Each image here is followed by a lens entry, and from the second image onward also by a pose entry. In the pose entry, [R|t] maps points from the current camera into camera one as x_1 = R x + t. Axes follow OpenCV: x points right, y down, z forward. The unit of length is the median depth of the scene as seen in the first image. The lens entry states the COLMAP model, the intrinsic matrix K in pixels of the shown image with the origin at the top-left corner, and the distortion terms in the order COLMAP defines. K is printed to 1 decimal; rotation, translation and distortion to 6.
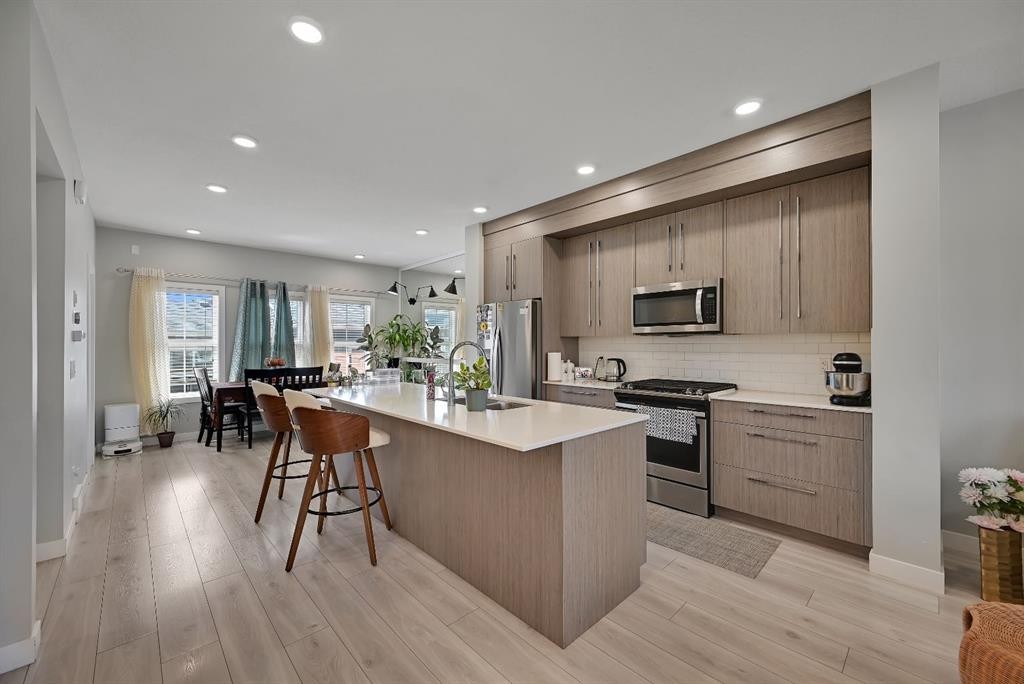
lens RADIAL K [[404.0, 0, 512.0], [0, 404.0, 342.0], [0, 0, 1]] dist [0.000097, 0.000052]
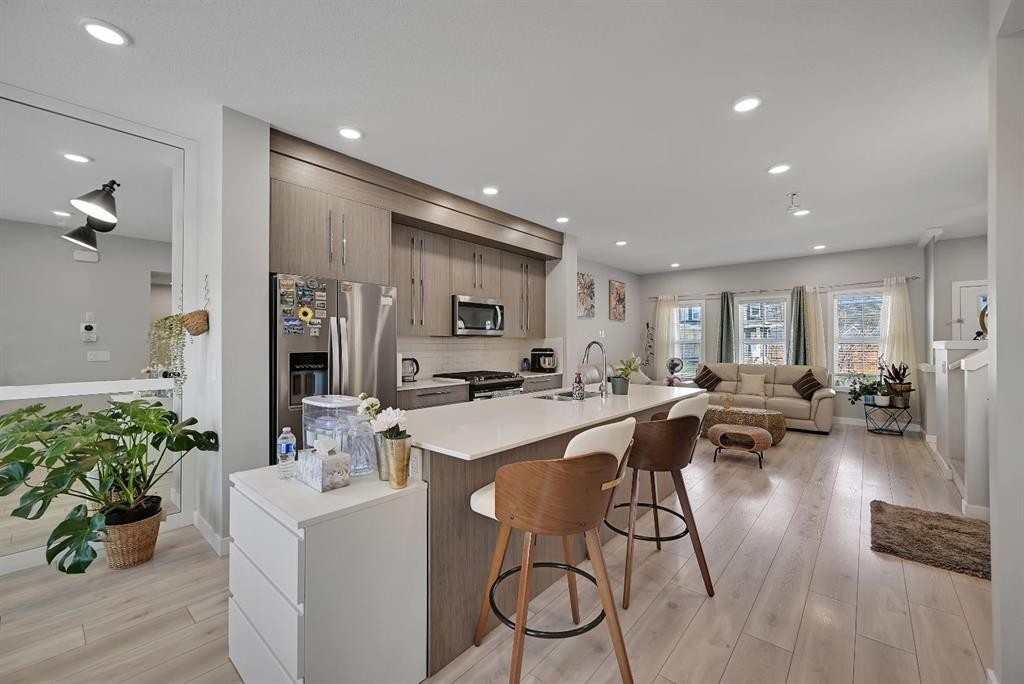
lens RADIAL K [[408.6, 0, 515.8], [0, 408.6, 341.2], [0, 0, 1]] dist [-0.001443, -0.000168]
pose [[-0.099490, 0.009714, 0.994991, -0.735817], [-0.001486, 0.999950, -0.009911, 0.007447], [-0.995037, -0.002465, -0.099471, 0.795035]]
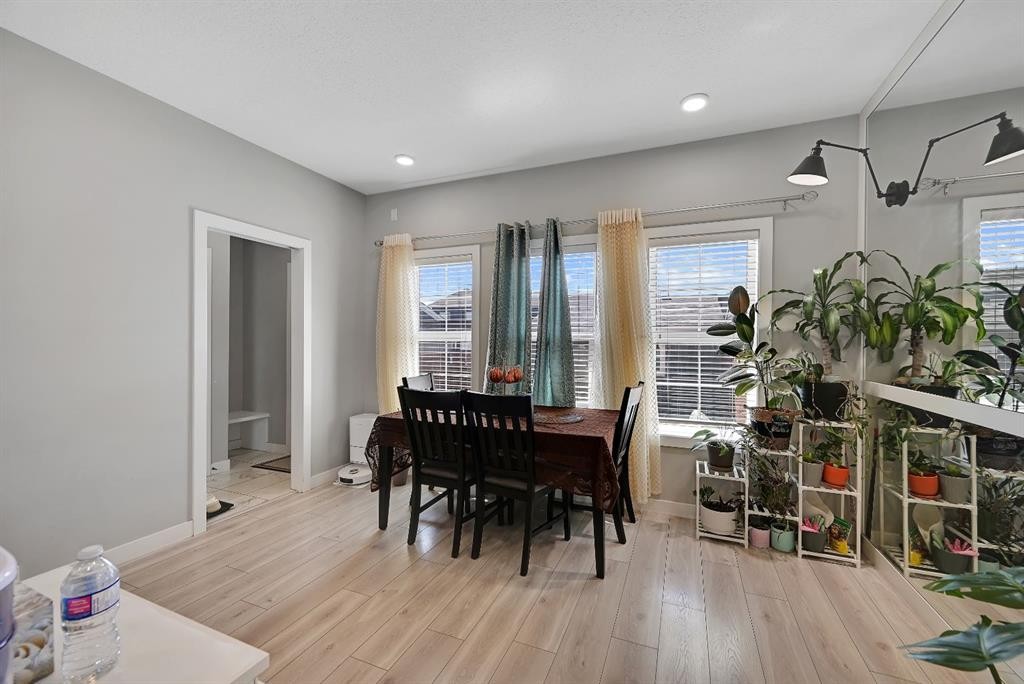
lens RADIAL K [[408.6, 0, 515.8], [0, 408.6, 341.2], [0, 0, 1]] dist [-0.001443, -0.000168]
pose [[0.405634, 0.004795, -0.914023, -0.148965], [-0.002317, 0.999988, 0.004218, 0.008913], [0.914032, 0.000406, 0.405641, 1.049857]]
